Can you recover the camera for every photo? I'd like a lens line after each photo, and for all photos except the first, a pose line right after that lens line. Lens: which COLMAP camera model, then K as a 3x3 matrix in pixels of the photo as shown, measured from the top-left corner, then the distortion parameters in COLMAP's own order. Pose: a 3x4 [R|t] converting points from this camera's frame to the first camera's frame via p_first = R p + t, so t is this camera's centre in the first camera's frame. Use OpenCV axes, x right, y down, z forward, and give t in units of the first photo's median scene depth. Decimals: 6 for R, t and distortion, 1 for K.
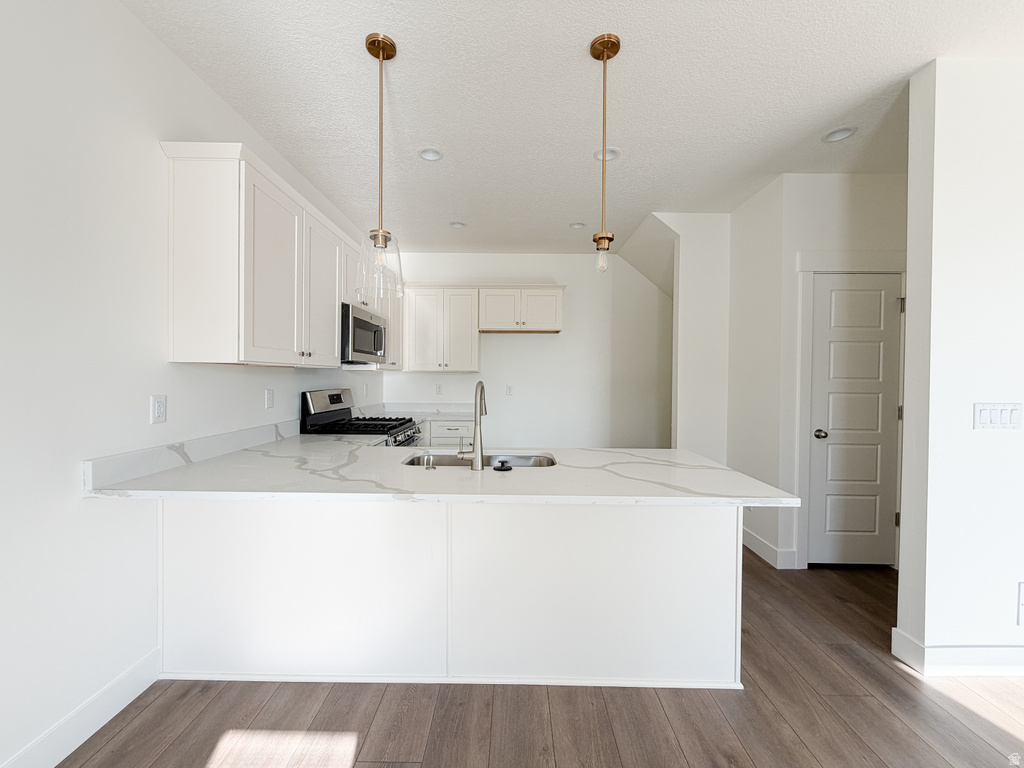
lens RADIAL K [[408.2, 0, 510.3], [0, 408.2, 383.8], [0, 0, 1]] dist [0.002006, 0.000030]
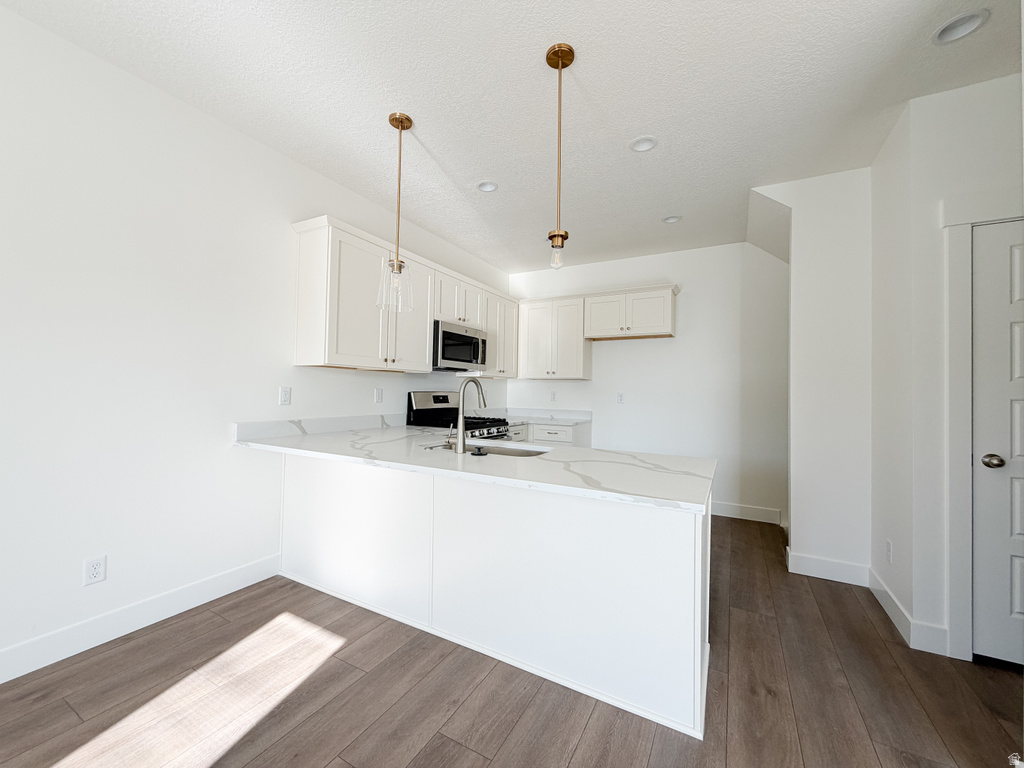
lens RADIAL K [[408.2, 0, 510.3], [0, 408.2, 383.8], [0, 0, 1]] dist [0.002006, 0.000030]
pose [[0.879738, -0.000980, -0.475458, 0.387213], [-0.017937, 0.999218, -0.035248, 0.034736], [0.475121, 0.039537, 0.879032, 0.031493]]
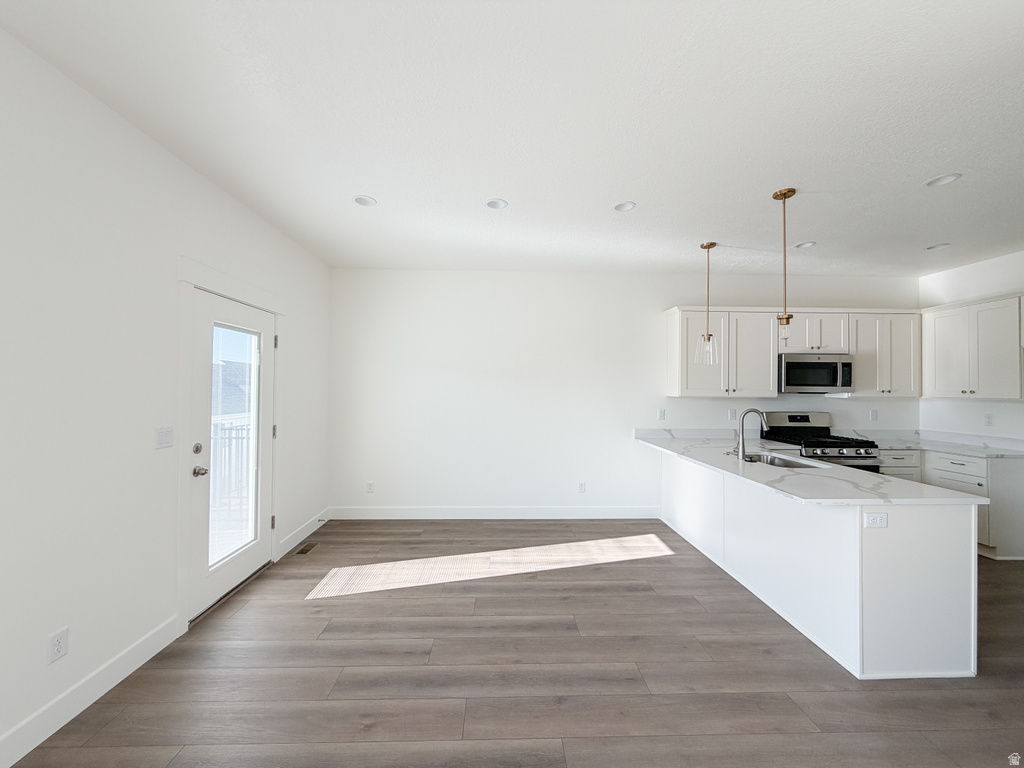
lens RADIAL K [[408.2, 0, 510.3], [0, 408.2, 383.8], [0, 0, 1]] dist [0.002006, 0.000030]
pose [[0.040996, -0.020269, -0.998954, 1.073194], [-0.021880, 0.999536, -0.021179, -0.035905], [0.998920, 0.022725, 0.040534, -0.045035]]
